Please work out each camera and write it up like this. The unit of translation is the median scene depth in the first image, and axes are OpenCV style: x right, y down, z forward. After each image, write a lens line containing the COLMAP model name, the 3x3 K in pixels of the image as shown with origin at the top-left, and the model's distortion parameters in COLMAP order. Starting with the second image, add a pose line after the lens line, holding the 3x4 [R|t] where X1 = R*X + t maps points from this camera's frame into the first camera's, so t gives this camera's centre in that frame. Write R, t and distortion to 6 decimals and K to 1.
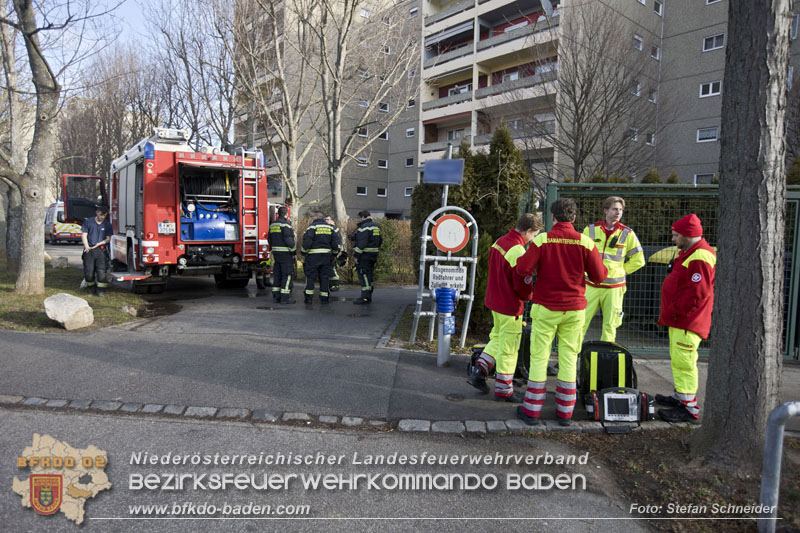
lens RADIAL K [[480.7, 0, 393.4], [0, 480.7, 268.4], [0, 0, 1]] dist [-0.007668, 0.001021]
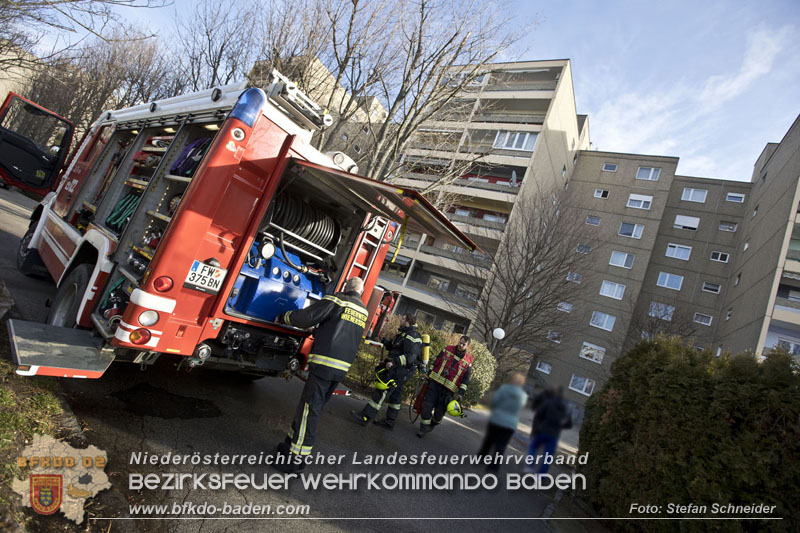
lens RADIAL K [[367.0, 0, 406.0], [0, 367.0, 273.4], [0, 0, 1]] dist [-0.038796, 0.007248]
pose [[0.890719, 0.365593, 0.270114, -0.385639], [-0.323603, 0.927326, -0.188011, -0.080570], [-0.319219, 0.080055, 0.944294, 0.605676]]
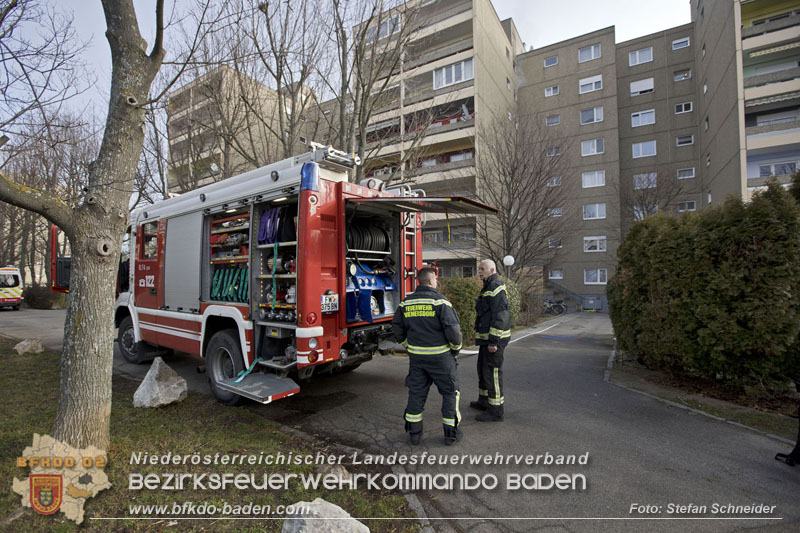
lens RADIAL K [[367.0, 0, 397.7], [0, 367.0, 278.9], [0, 0, 1]] dist [-0.038796, 0.007248]
pose [[0.958471, -0.025331, 0.284062, -0.501659], [0.050047, 0.995530, -0.080092, -0.070475], [-0.280763, 0.090982, 0.955455, 0.503799]]
